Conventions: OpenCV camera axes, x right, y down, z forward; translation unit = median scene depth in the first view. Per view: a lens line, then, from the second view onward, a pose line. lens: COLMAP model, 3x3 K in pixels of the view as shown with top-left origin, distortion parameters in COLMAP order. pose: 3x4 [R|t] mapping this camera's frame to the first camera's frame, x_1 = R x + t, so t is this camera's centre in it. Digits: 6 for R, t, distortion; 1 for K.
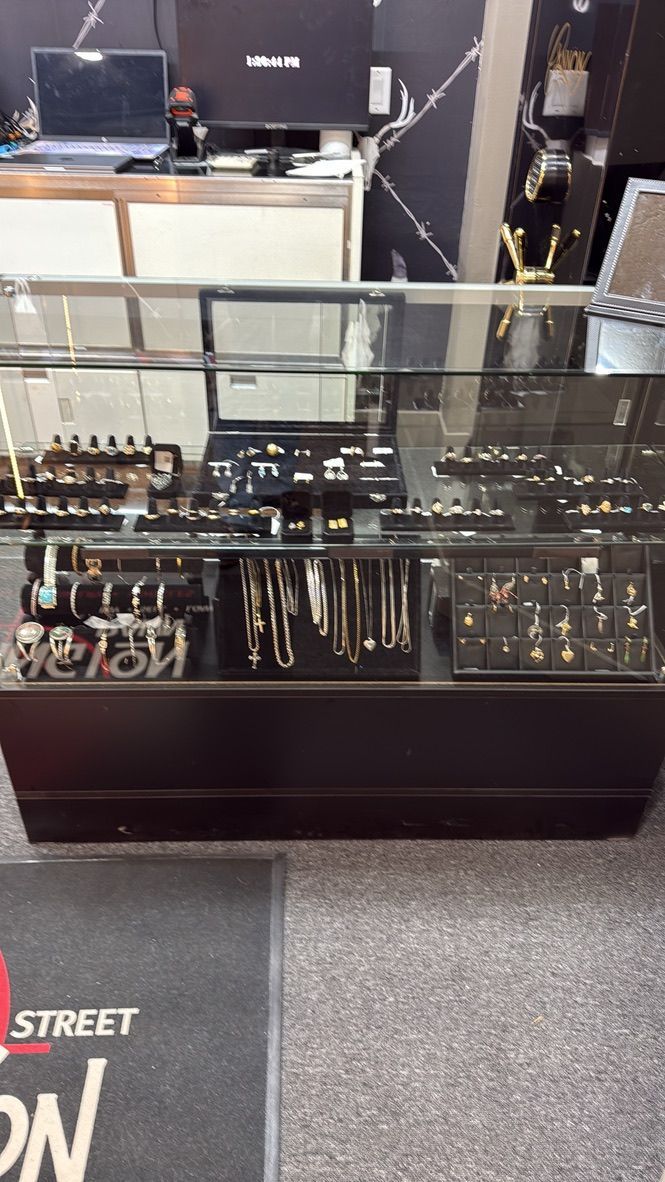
lens RADIAL K [[840.1, 0, 332.1], [0, 840.1, 594.0], [0, 0, 1]] dist [0.010017, -0.002328]
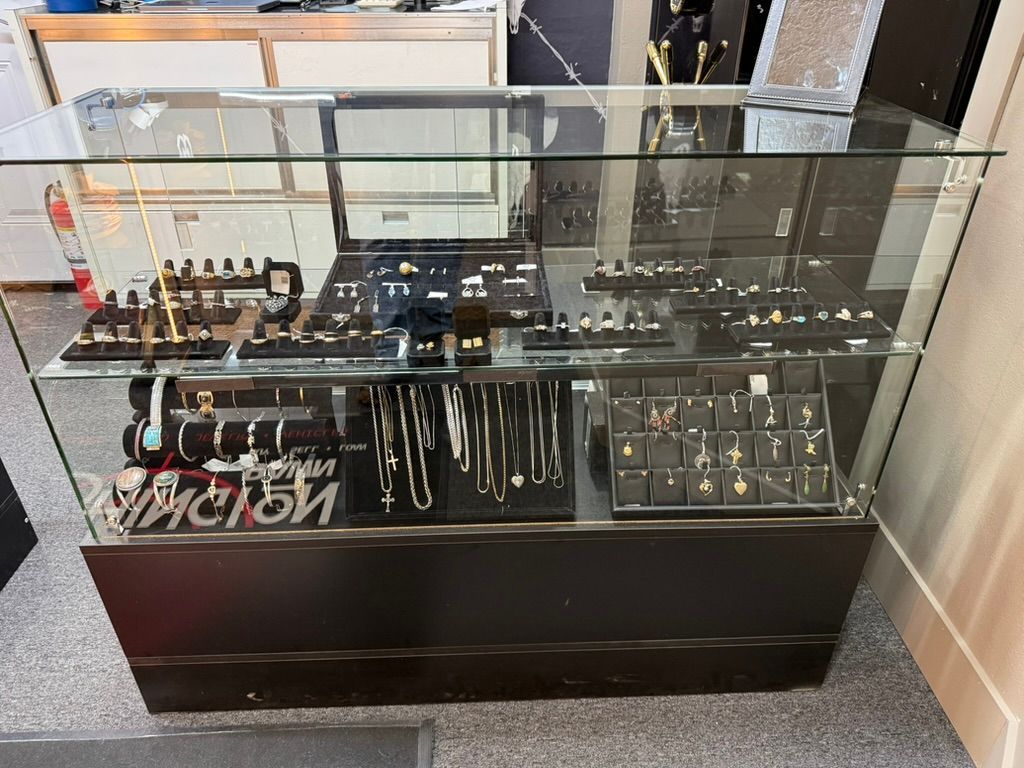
lens RADIAL K [[746.0, 0, 515.3], [0, 746.0, 380.2], [0, 0, 1]] dist [0.008149, -0.022978]
pose [[0.999604, -0.027869, 0.003762, 0.041888], [0.028072, 0.996857, -0.074086, 0.011938], [-0.001685, 0.074163, 0.997245, 0.201219]]
